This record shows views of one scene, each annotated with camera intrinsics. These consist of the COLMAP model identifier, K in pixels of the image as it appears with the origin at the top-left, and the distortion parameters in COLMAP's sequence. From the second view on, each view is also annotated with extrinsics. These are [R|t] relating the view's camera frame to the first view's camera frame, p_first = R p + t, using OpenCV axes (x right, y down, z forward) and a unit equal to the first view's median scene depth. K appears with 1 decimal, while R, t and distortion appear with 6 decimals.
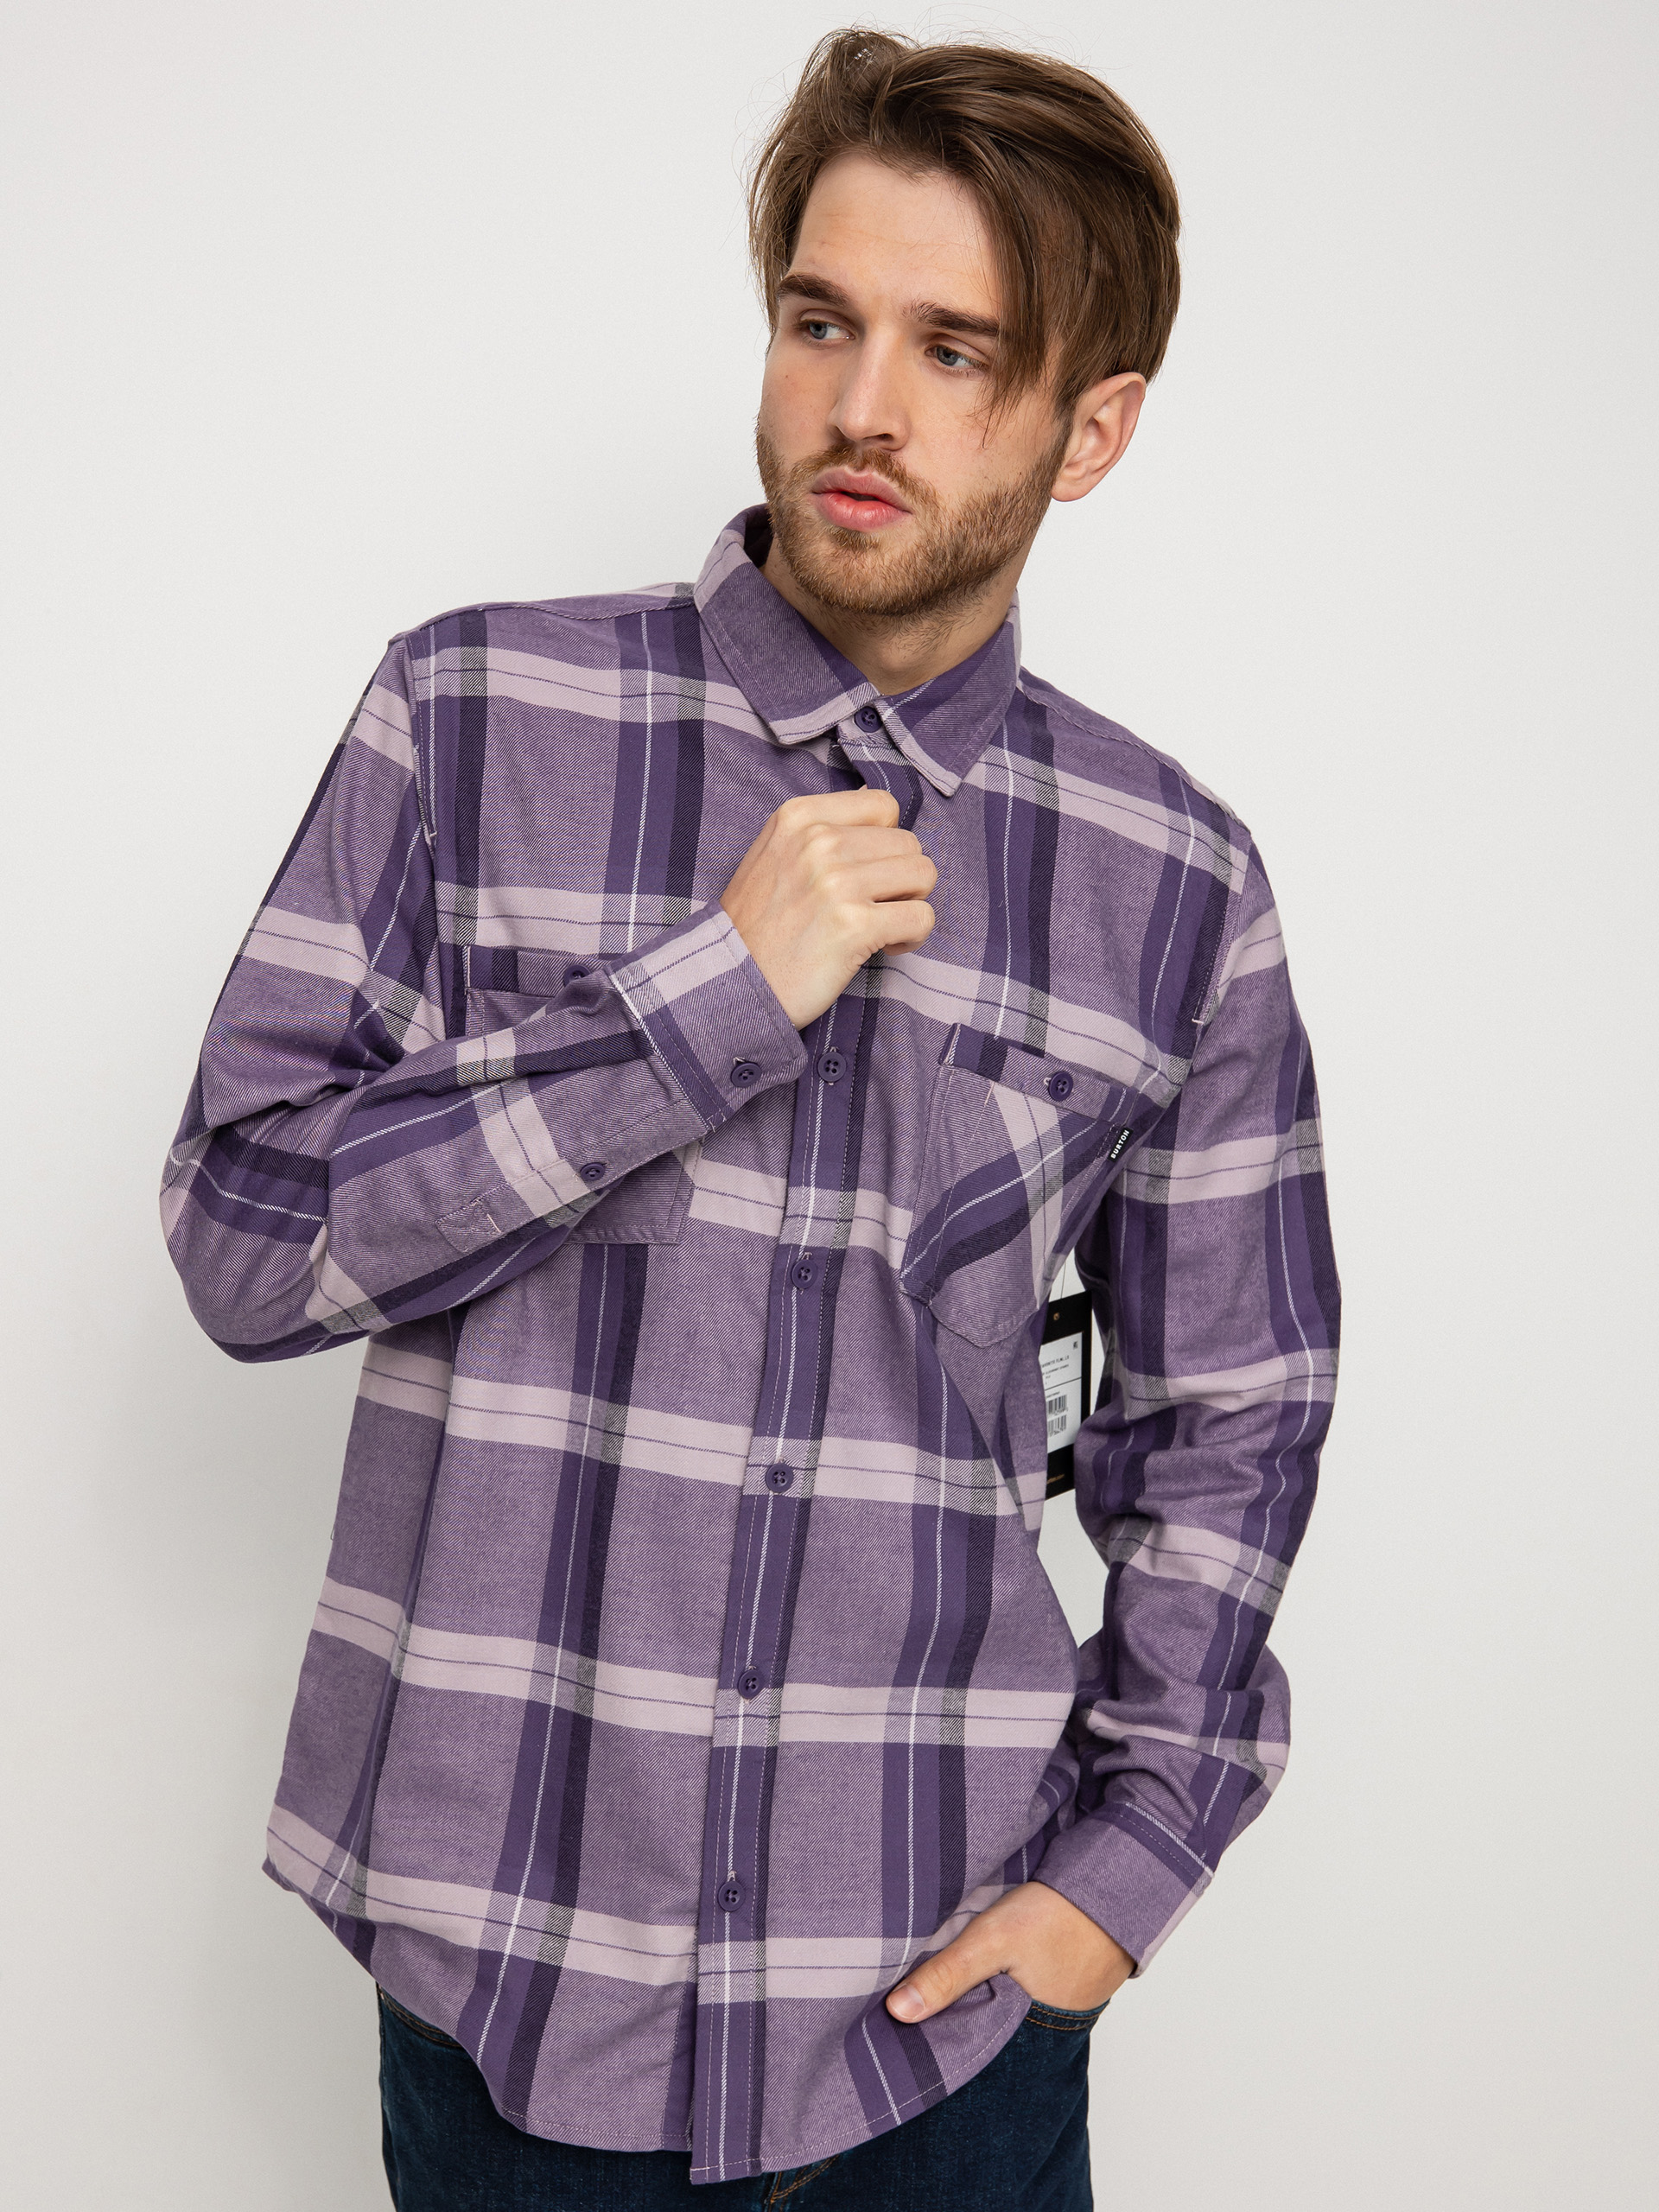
lens RADIAL K [[3183.2, 0, 826.9], [0, 3183.2, 1107.6], [0, 0, 1]] dist [0.015486, 0.000000]
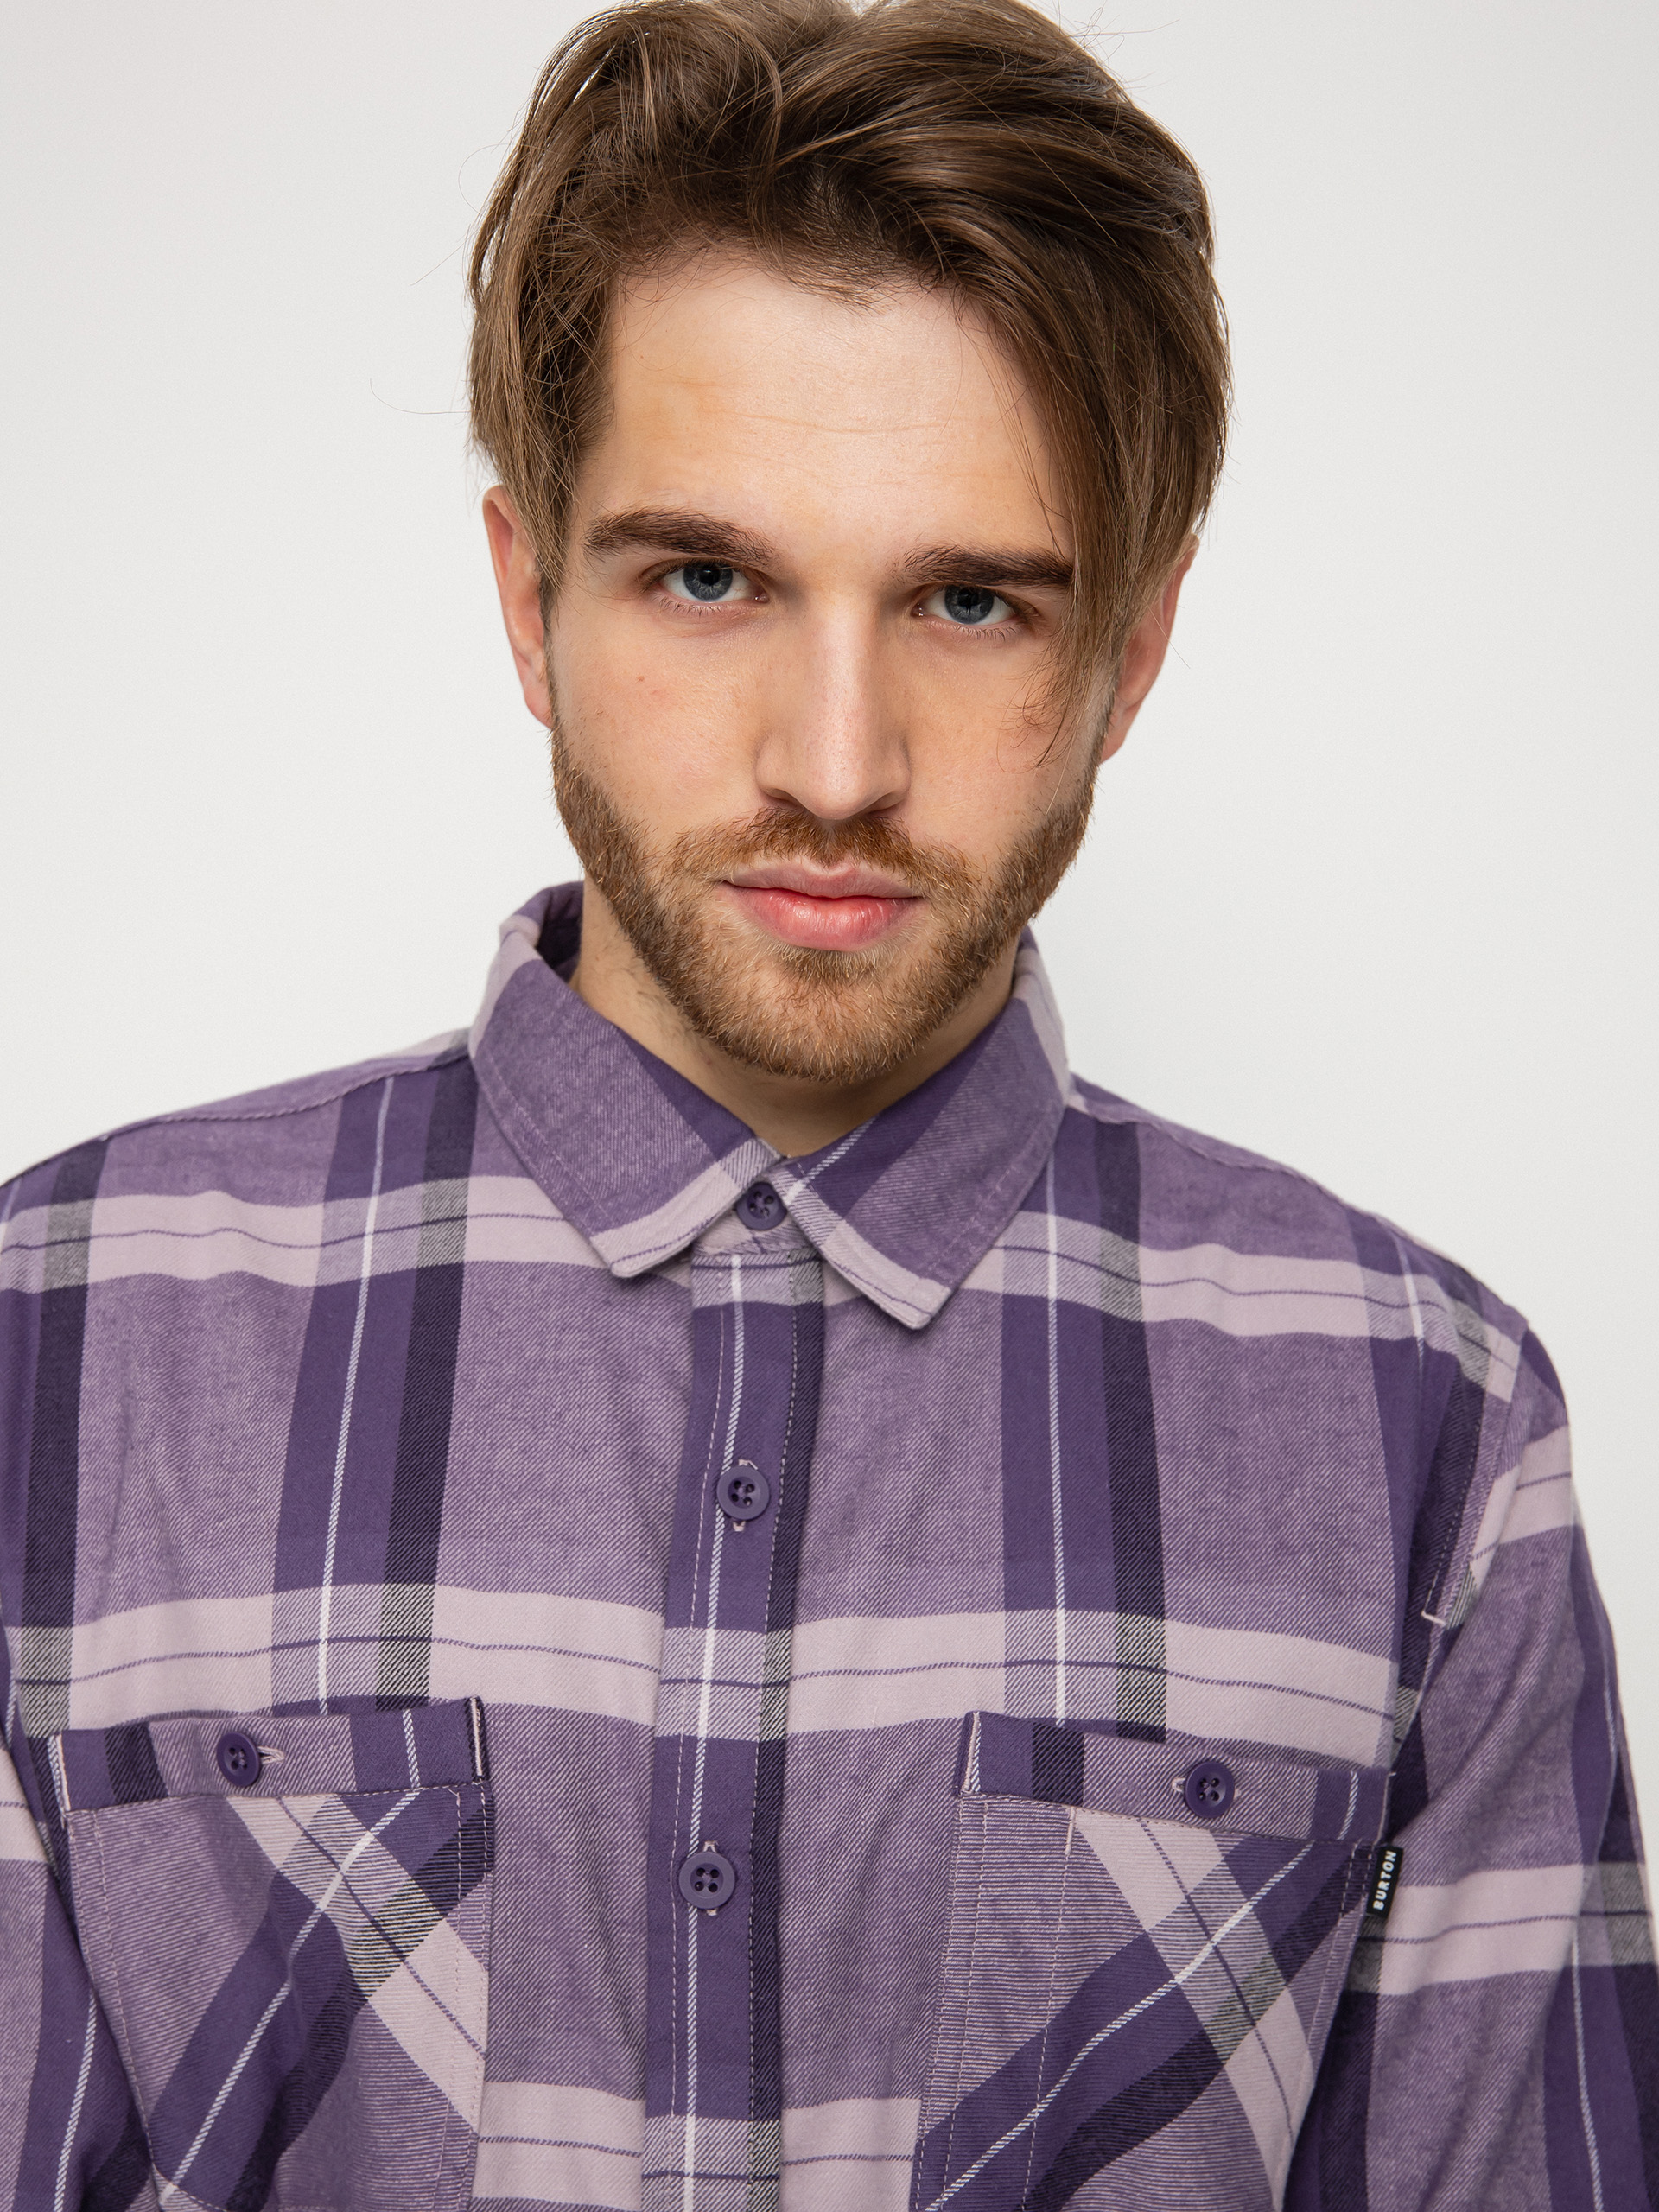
lens RADIAL K [[3183.2, 0, 829.3], [0, 3183.2, 1104.1], [0, 0, 1]] dist [0.015486, 0.000000]
pose [[0.975373, -0.200878, -0.091079, 0.083411], [0.176248, 0.958118, -0.225716, -0.007687], [0.132605, 0.204105, 0.969926, 0.452952]]
